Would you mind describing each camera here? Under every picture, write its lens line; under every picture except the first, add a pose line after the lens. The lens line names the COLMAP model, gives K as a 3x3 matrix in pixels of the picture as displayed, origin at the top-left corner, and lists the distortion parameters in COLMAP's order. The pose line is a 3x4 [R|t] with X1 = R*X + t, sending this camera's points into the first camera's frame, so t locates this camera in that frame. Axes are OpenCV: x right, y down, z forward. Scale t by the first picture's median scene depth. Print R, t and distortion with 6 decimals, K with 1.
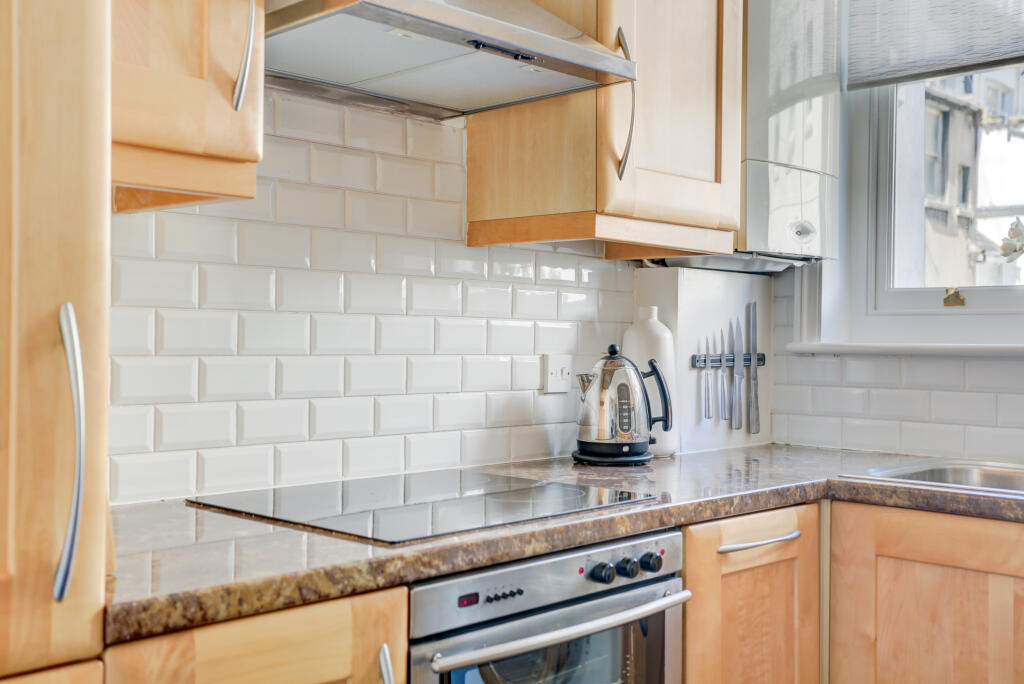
lens RADIAL K [[1137.8, 0, 512.0], [0, 1137.8, 342.0], [0, 0, 1]] dist [0.048362, -0.015805]
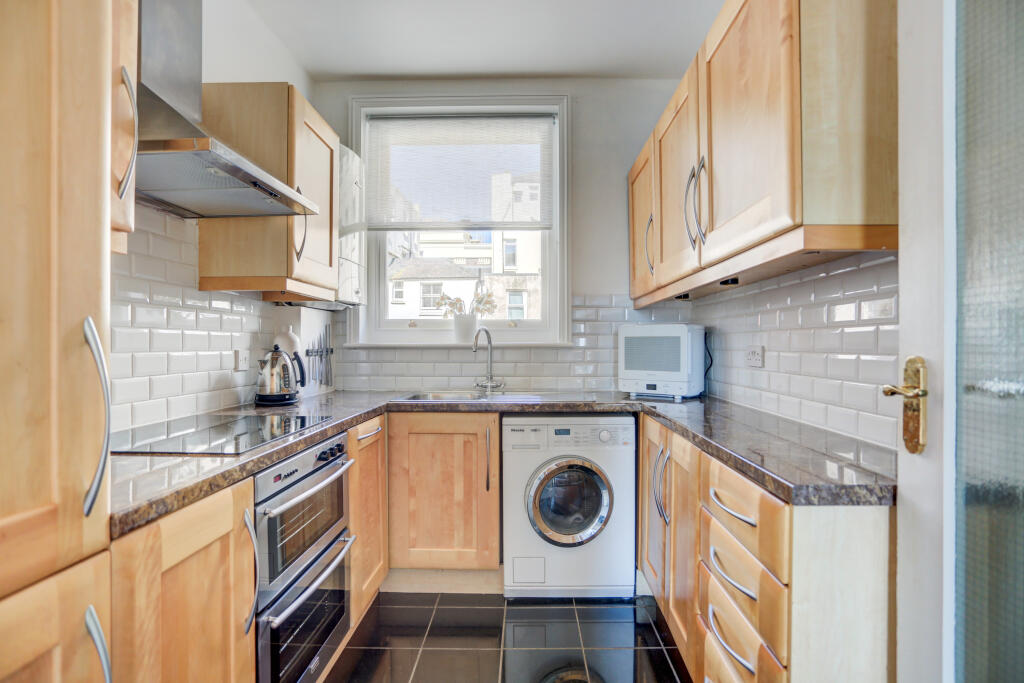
lens RADIAL K [[515.3, 0, 516.0], [0, 515.3, 347.2], [0, 0, 1]] dist [-0.020184, 0.000547]
pose [[0.744226, -0.013800, 0.667785, -0.215042], [0.009559, 0.999904, 0.010010, 0.001989], [-0.667860, -0.001067, 0.744287, 0.068988]]
